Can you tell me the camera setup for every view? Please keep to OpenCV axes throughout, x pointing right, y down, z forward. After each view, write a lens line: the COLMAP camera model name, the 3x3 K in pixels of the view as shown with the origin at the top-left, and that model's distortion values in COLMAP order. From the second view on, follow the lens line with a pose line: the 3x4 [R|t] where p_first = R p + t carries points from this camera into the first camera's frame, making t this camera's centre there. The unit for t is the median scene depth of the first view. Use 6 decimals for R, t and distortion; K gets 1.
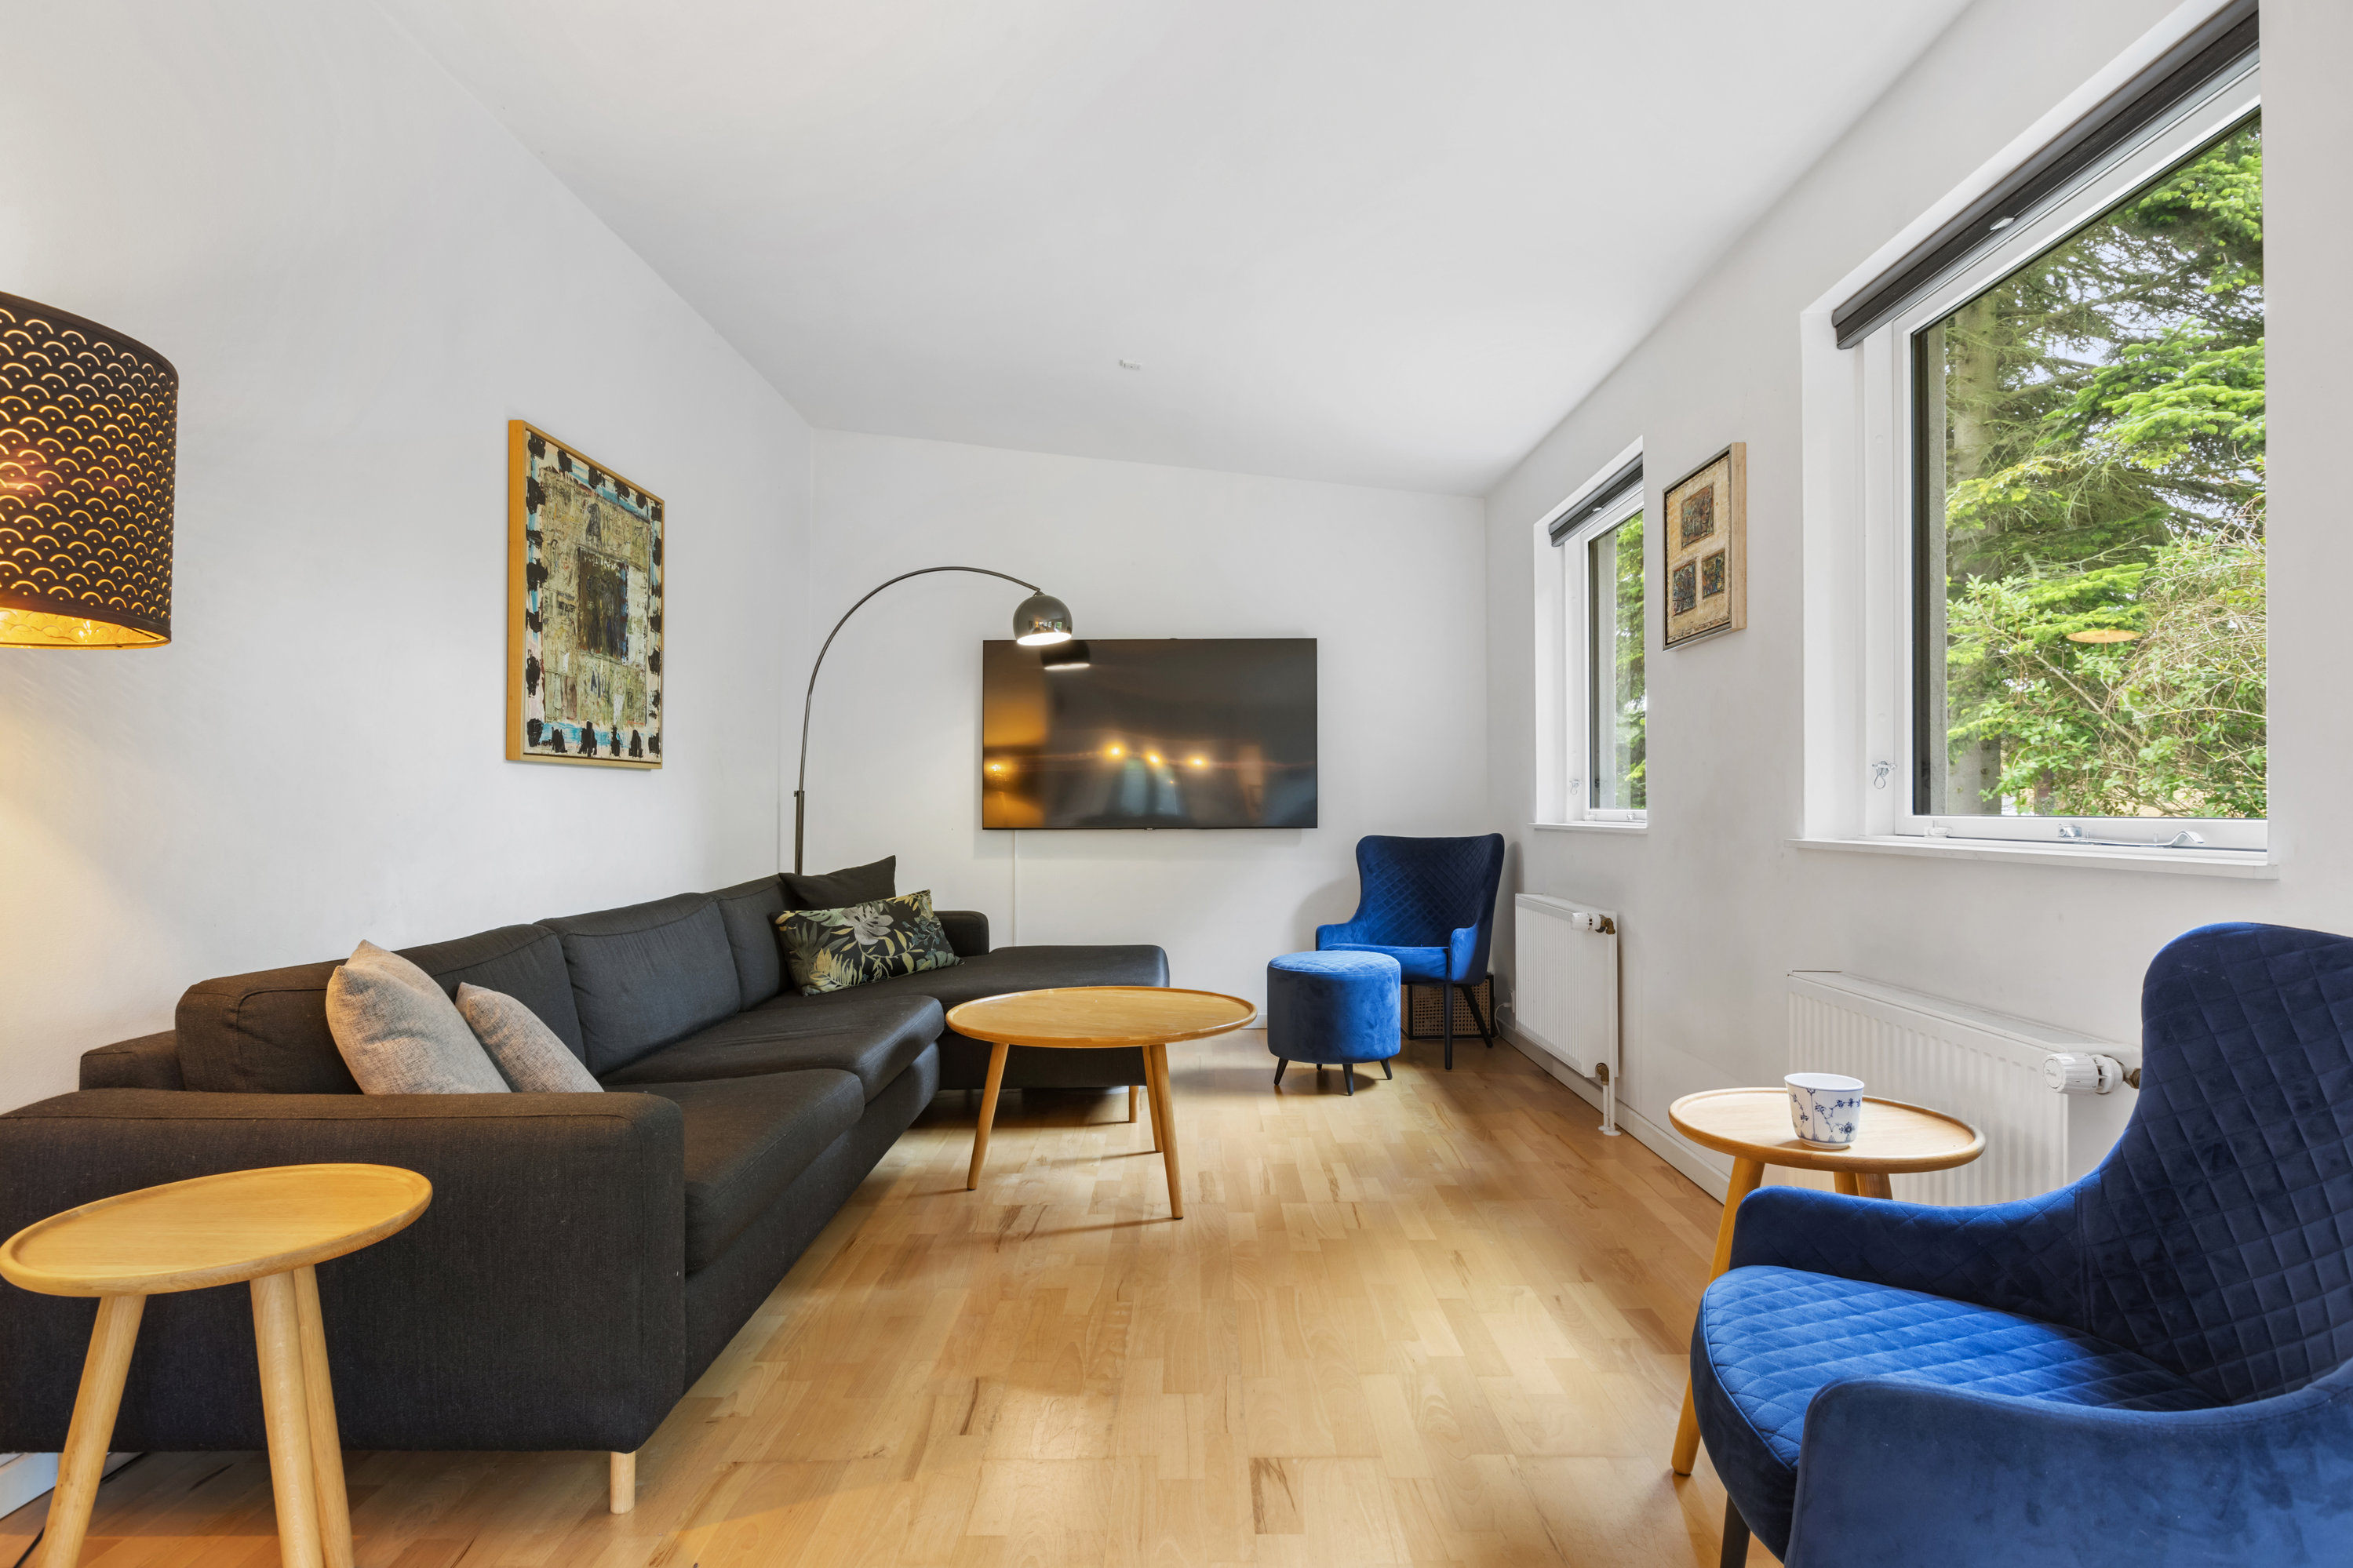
lens RADIAL K [[1294.8, 0, 1177.8], [0, 1294.8, 793.3], [0, 0, 1]] dist [0.006584, -0.000758]
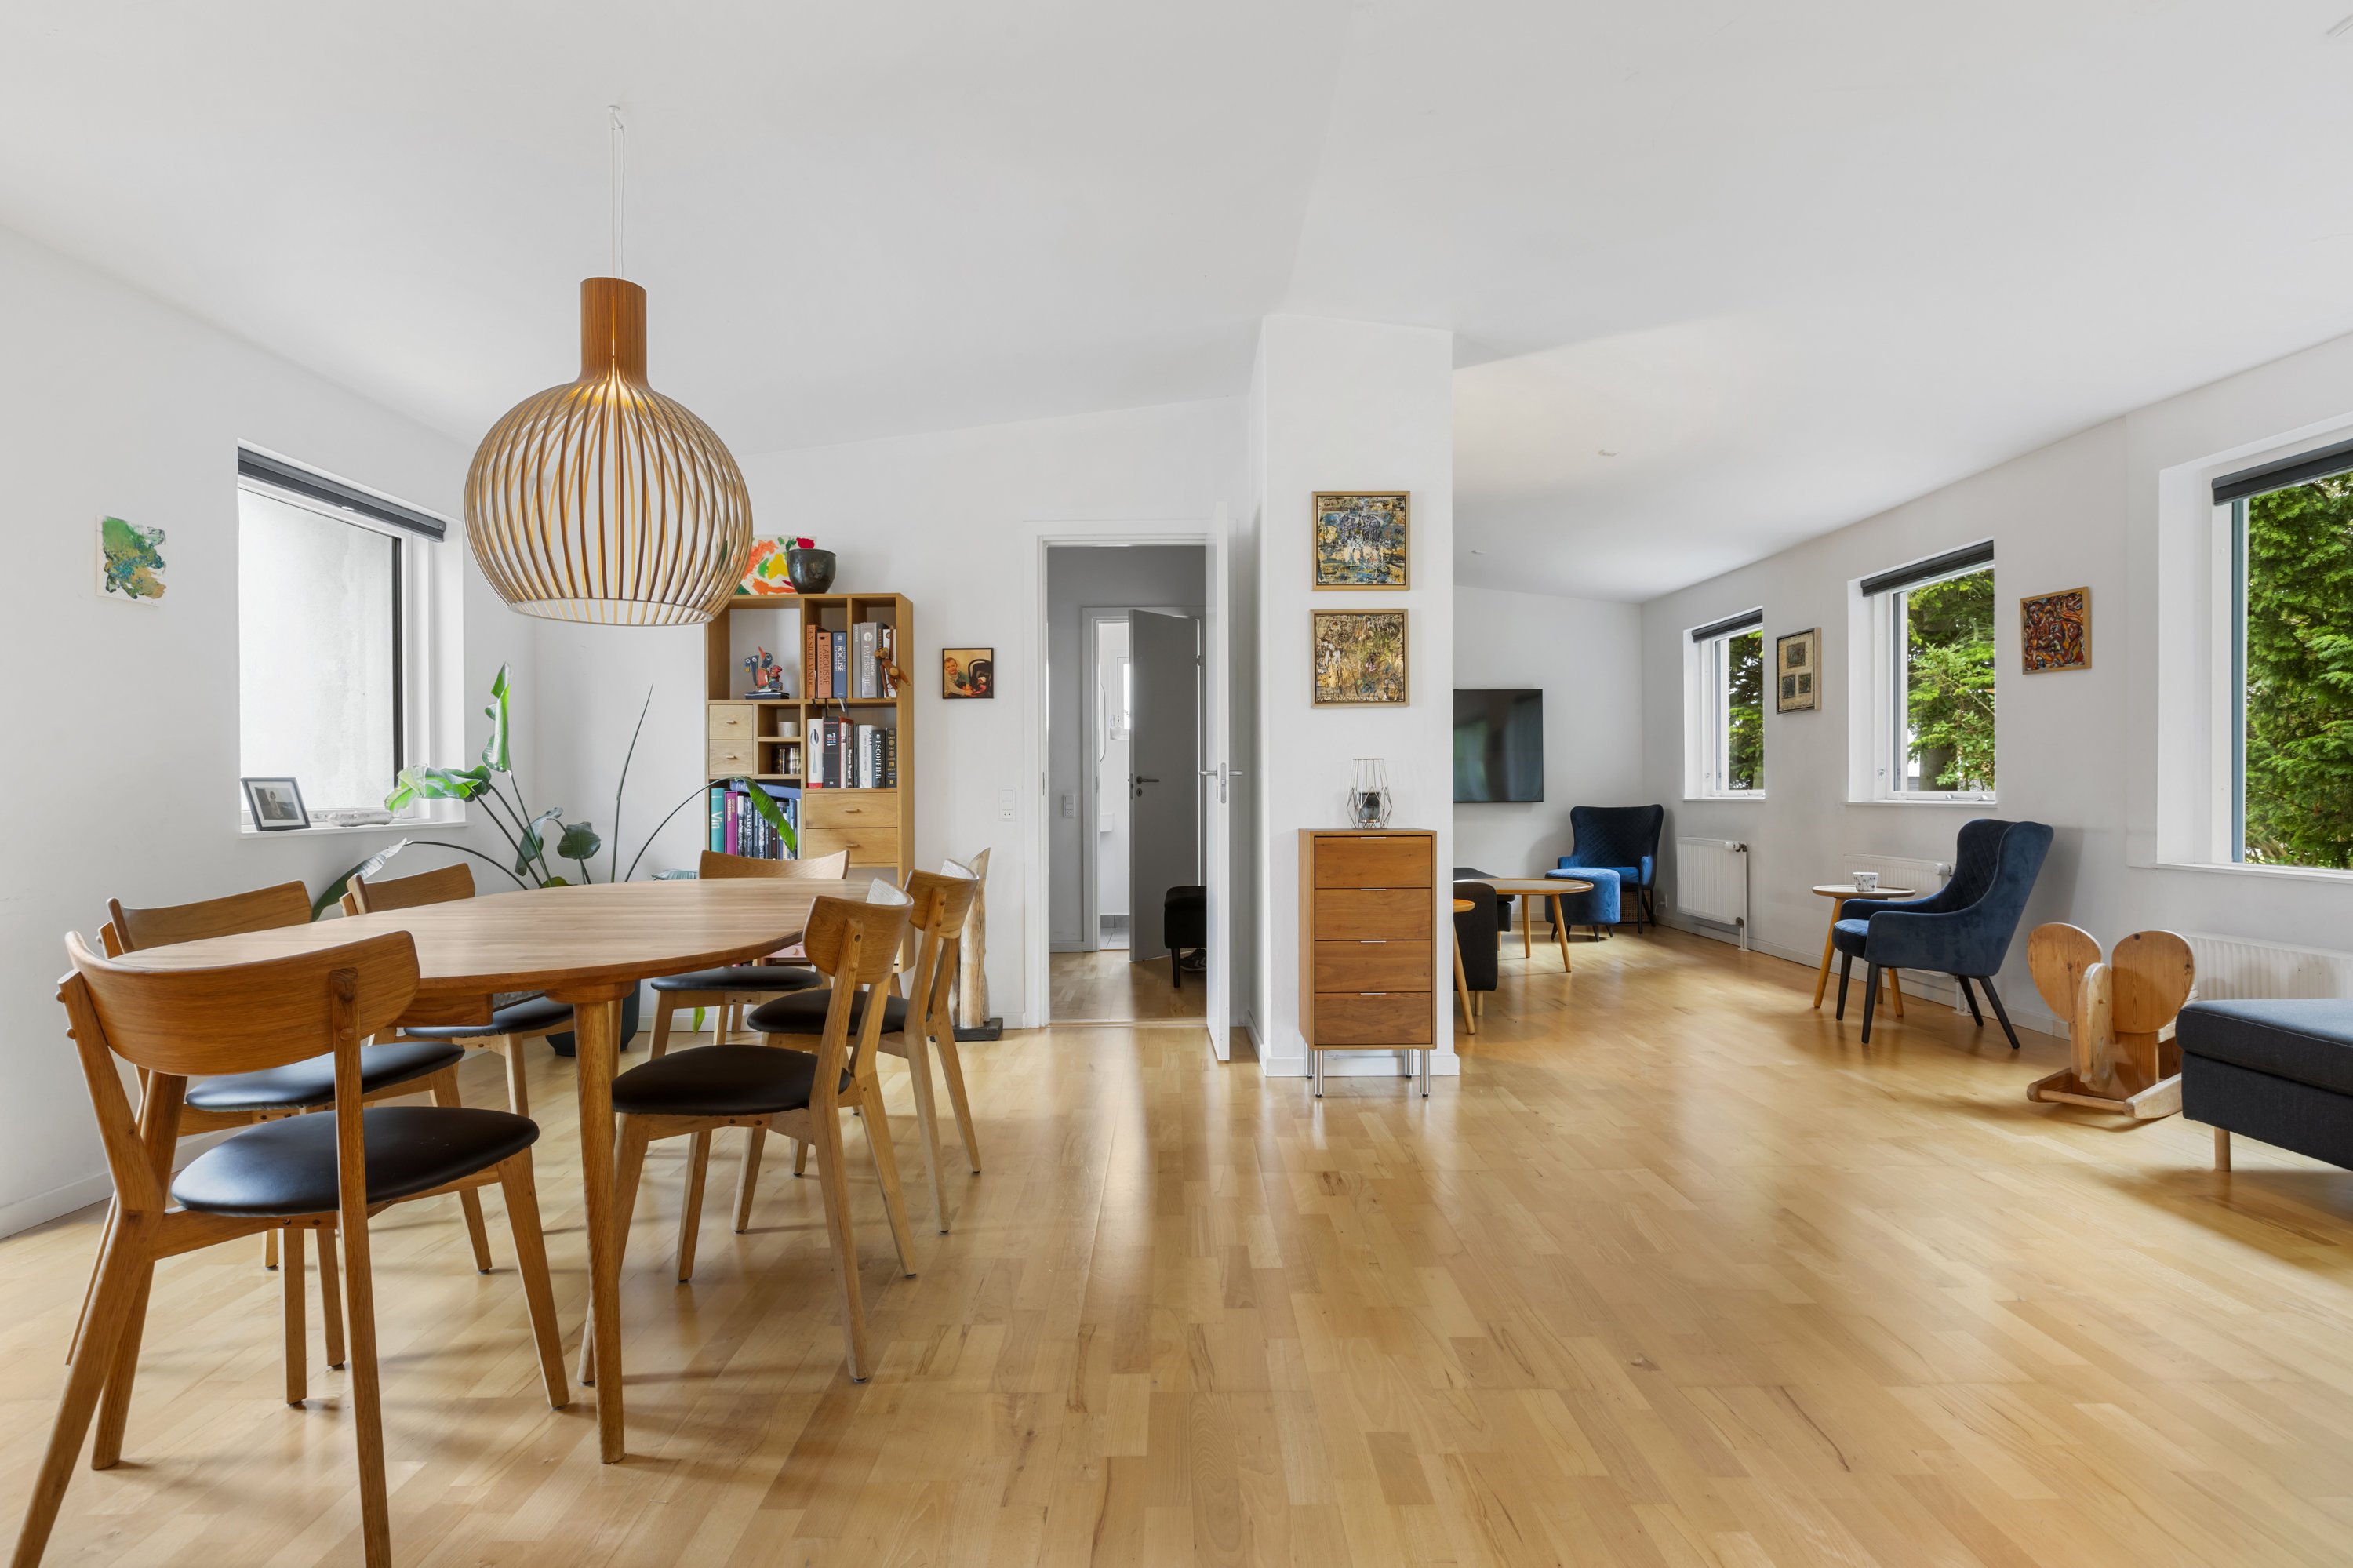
lens RADIAL K [[1295.1, 0, 1179.3], [0, 1295.1, 789.2], [0, 0, 1]] dist [0.006584, -0.000758]
pose [[0.999942, -0.002577, 0.010505, -0.452645], [0.002492, 0.999964, 0.008071, -0.005706], [-0.010525, -0.008044, 0.999912, -0.803751]]
